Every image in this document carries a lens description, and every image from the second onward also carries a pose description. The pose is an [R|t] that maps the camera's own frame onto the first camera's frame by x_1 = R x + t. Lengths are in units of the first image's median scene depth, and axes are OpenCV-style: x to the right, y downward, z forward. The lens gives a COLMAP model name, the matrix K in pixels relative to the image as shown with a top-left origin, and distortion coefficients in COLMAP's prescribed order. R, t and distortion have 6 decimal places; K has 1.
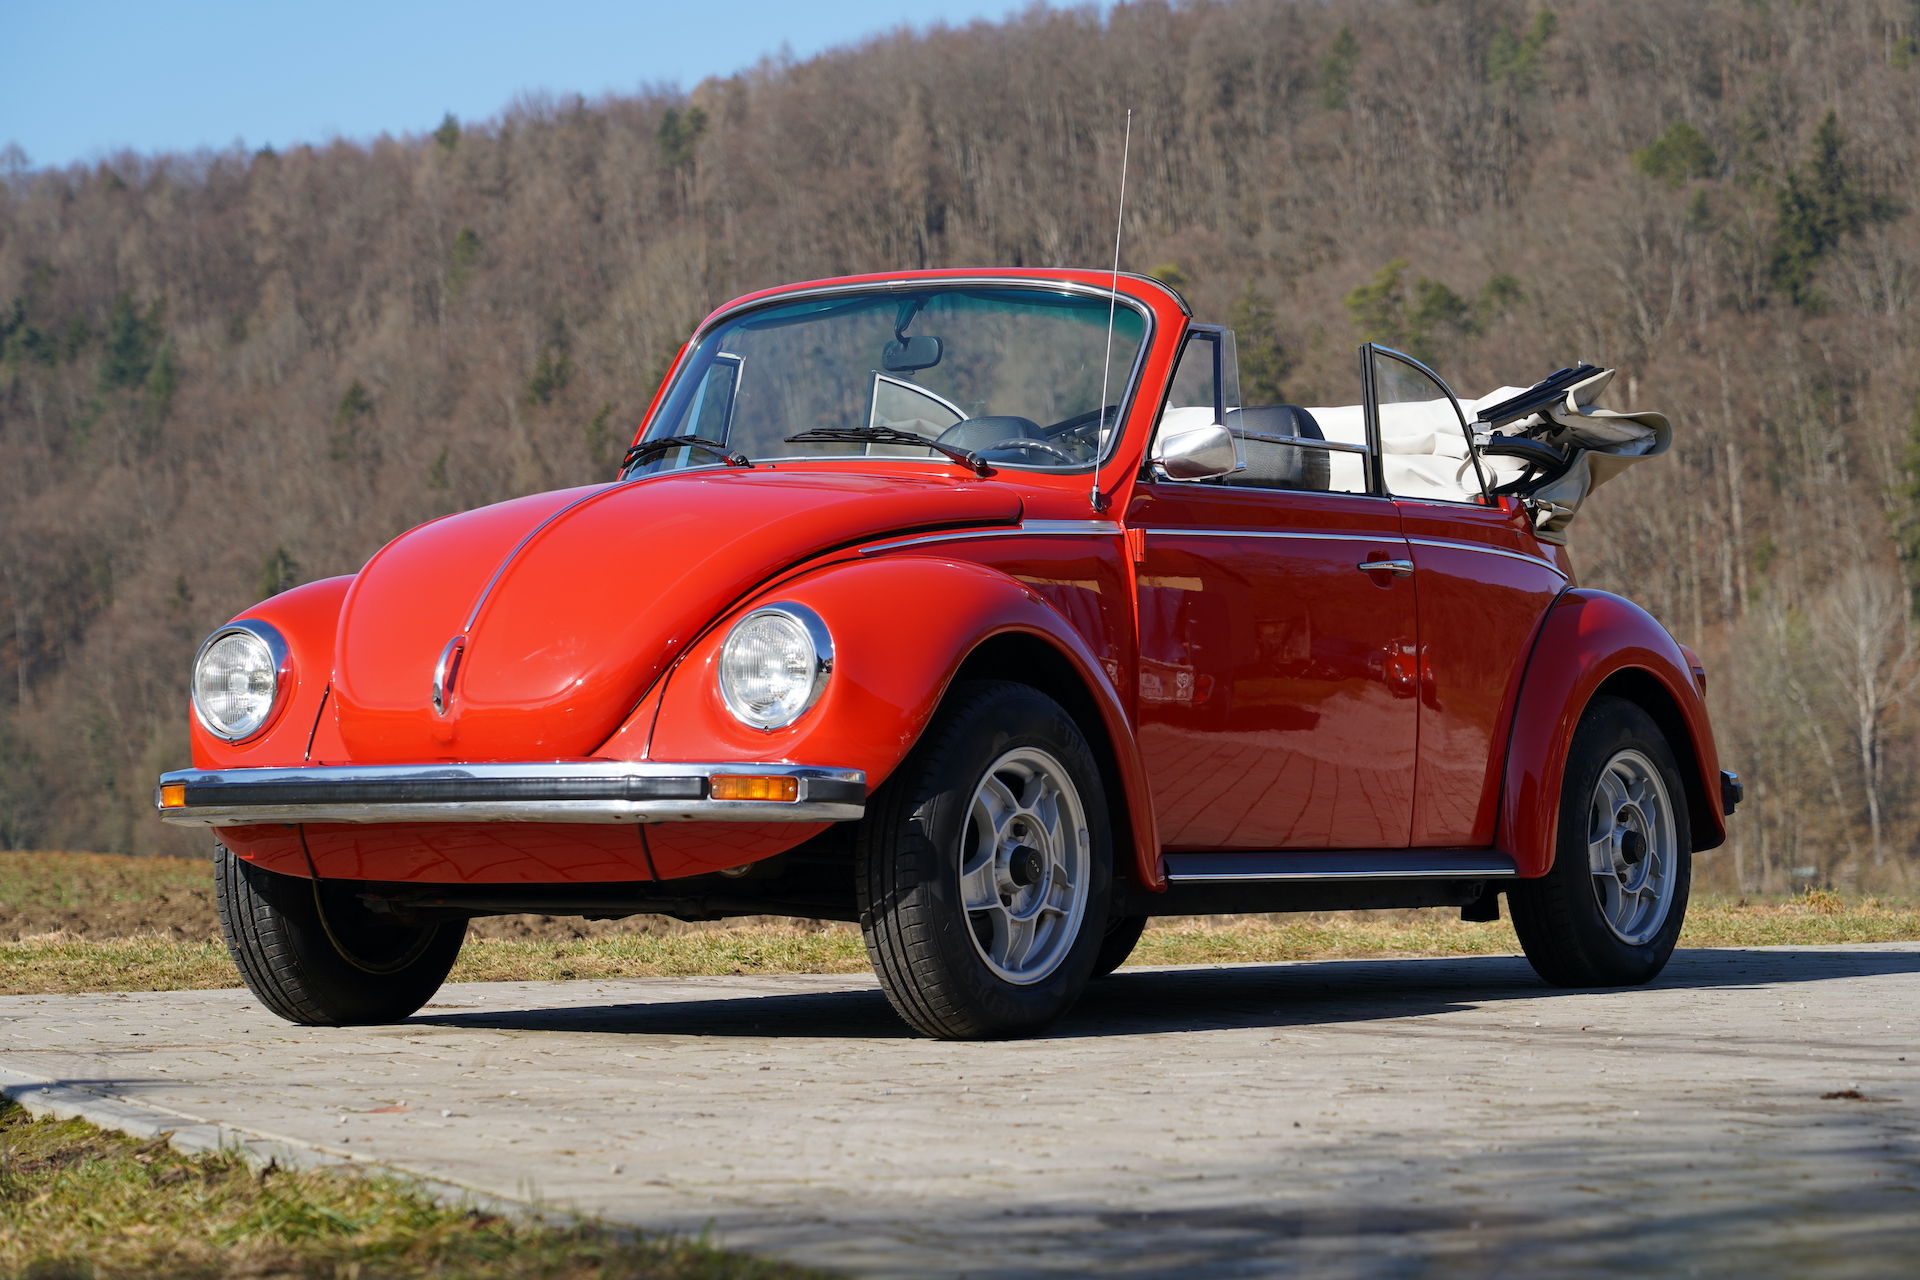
lens RADIAL K [[5867.8, 0, 960.0], [0, 5867.8, 640.0], [0, 0, 1]] dist [-0.025956, 1.056437]
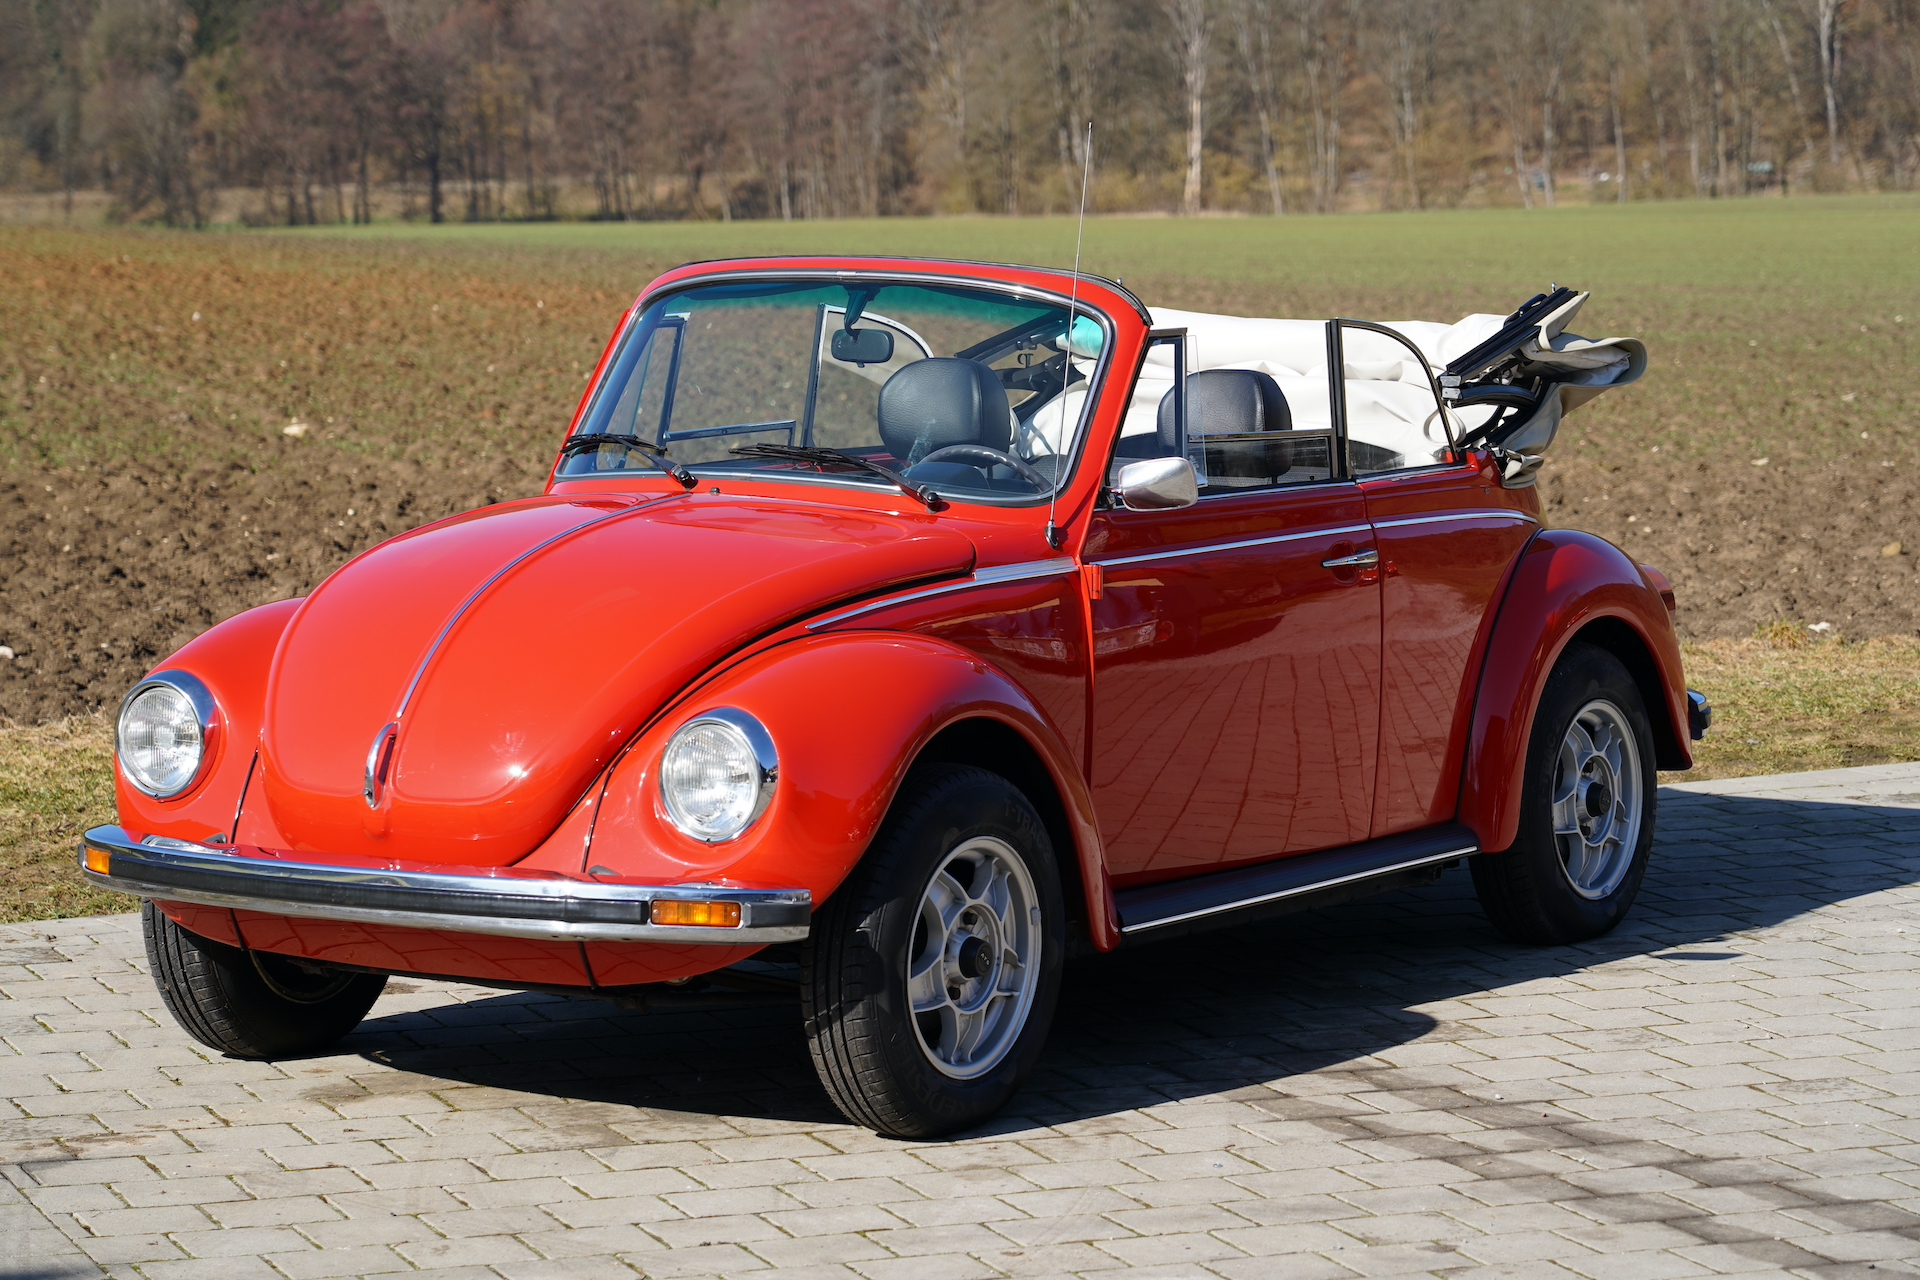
lens RADIAL K [[5867.8, 0, 960.0], [0, 5867.8, 640.0], [0, 0, 1]] dist [-0.025956, 1.056437]
pose [[0.999943, 0.006278, 0.008685, -0.000106], [-0.007340, 0.991721, 0.128203, -0.114338], [-0.007808, -0.128259, 0.991710, 0.034922]]
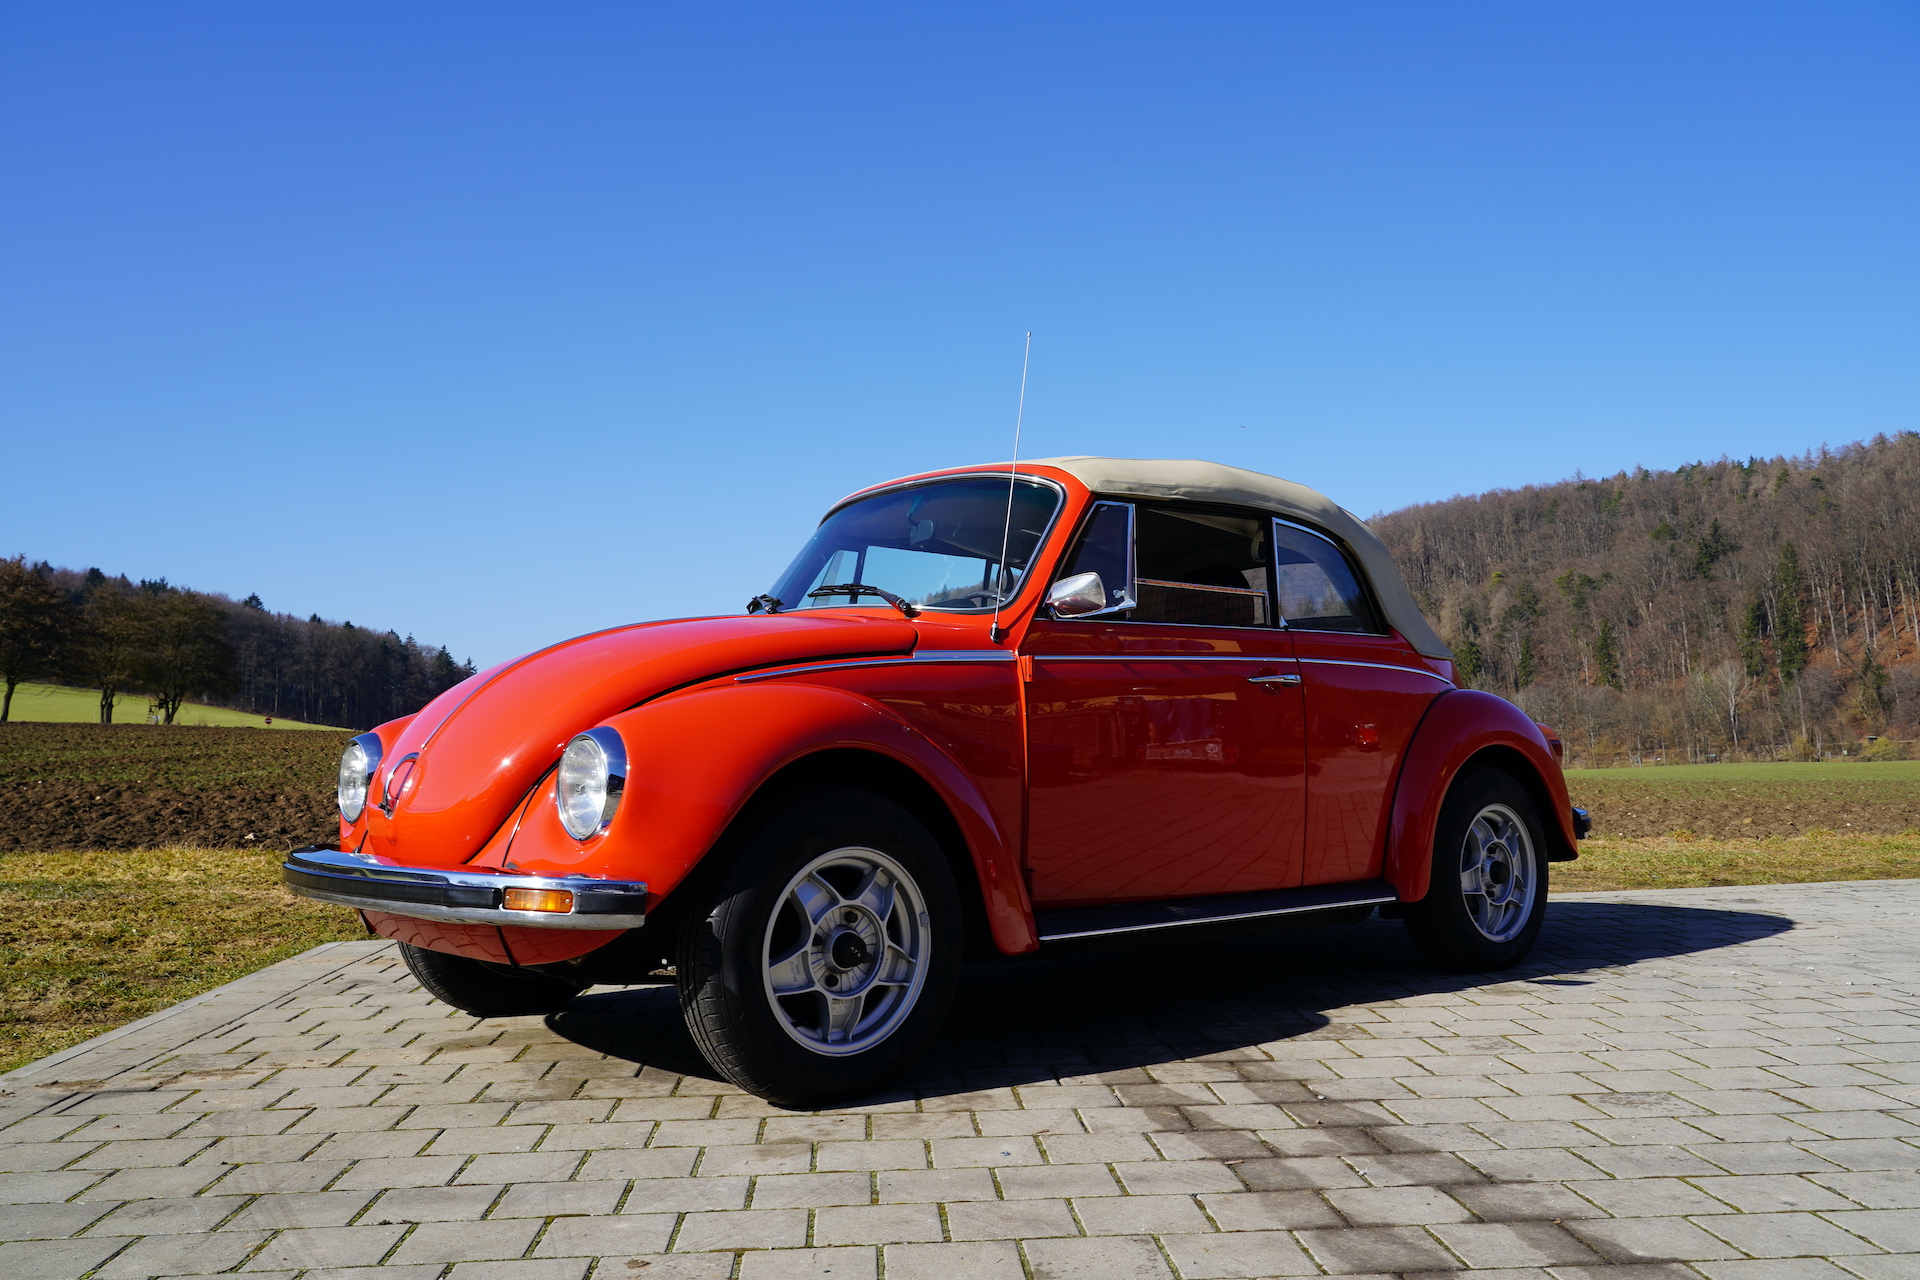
lens RADIAL K [[1619.1, 0, 964.5], [0, 1619.1, 648.2], [0, 0, 1]] dist [0.014291, 0.006000]
pose [[0.958640, -0.016153, -0.284163, 0.102096], [0.009479, 0.999646, -0.024846, -0.010375], [0.284464, 0.021125, 0.958454, 0.579513]]
